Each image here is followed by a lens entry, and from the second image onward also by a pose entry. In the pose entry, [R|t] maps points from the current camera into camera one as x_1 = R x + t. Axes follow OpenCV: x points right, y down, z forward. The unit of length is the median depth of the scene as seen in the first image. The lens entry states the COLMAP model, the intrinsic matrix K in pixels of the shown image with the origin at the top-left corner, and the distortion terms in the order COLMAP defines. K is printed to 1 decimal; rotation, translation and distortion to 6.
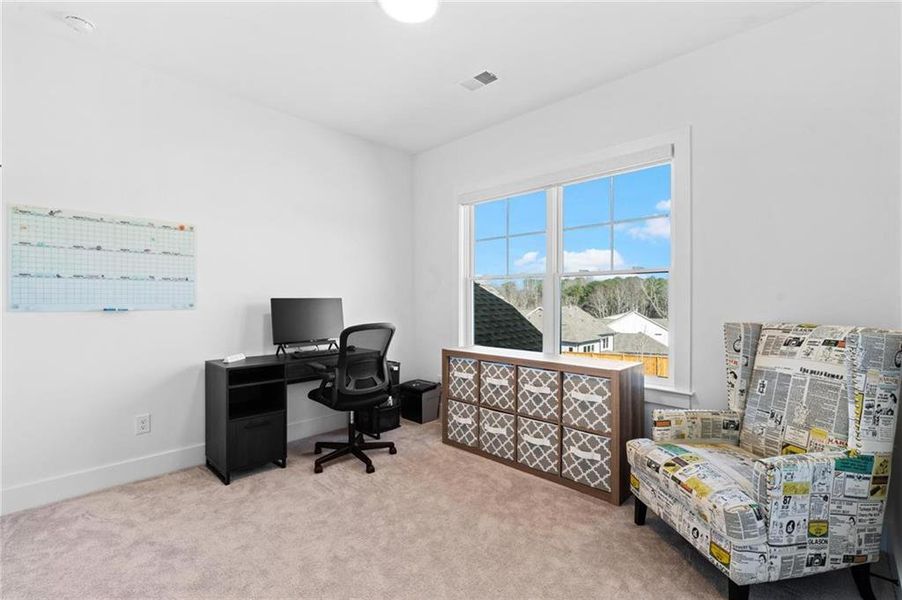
lens RADIAL K [[411.3, 0, 451.0], [0, 411.3, 290.3], [0, 0, 1]] dist [-0.001913, 0.000331]
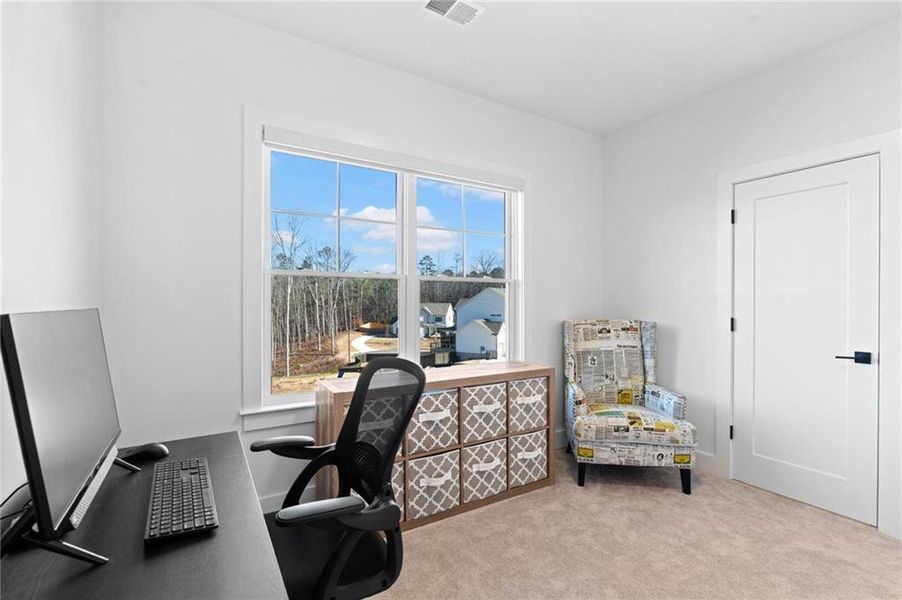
lens RADIAL K [[409.7, 0, 452.1], [0, 409.7, 303.0], [0, 0, 1]] dist [-0.001833, 0.000125]
pose [[0.233186, -0.000263, 0.972432, -0.681270], [-0.018716, 0.999814, 0.004759, 0.012231], [-0.972252, -0.019310, 0.233137, 0.888853]]
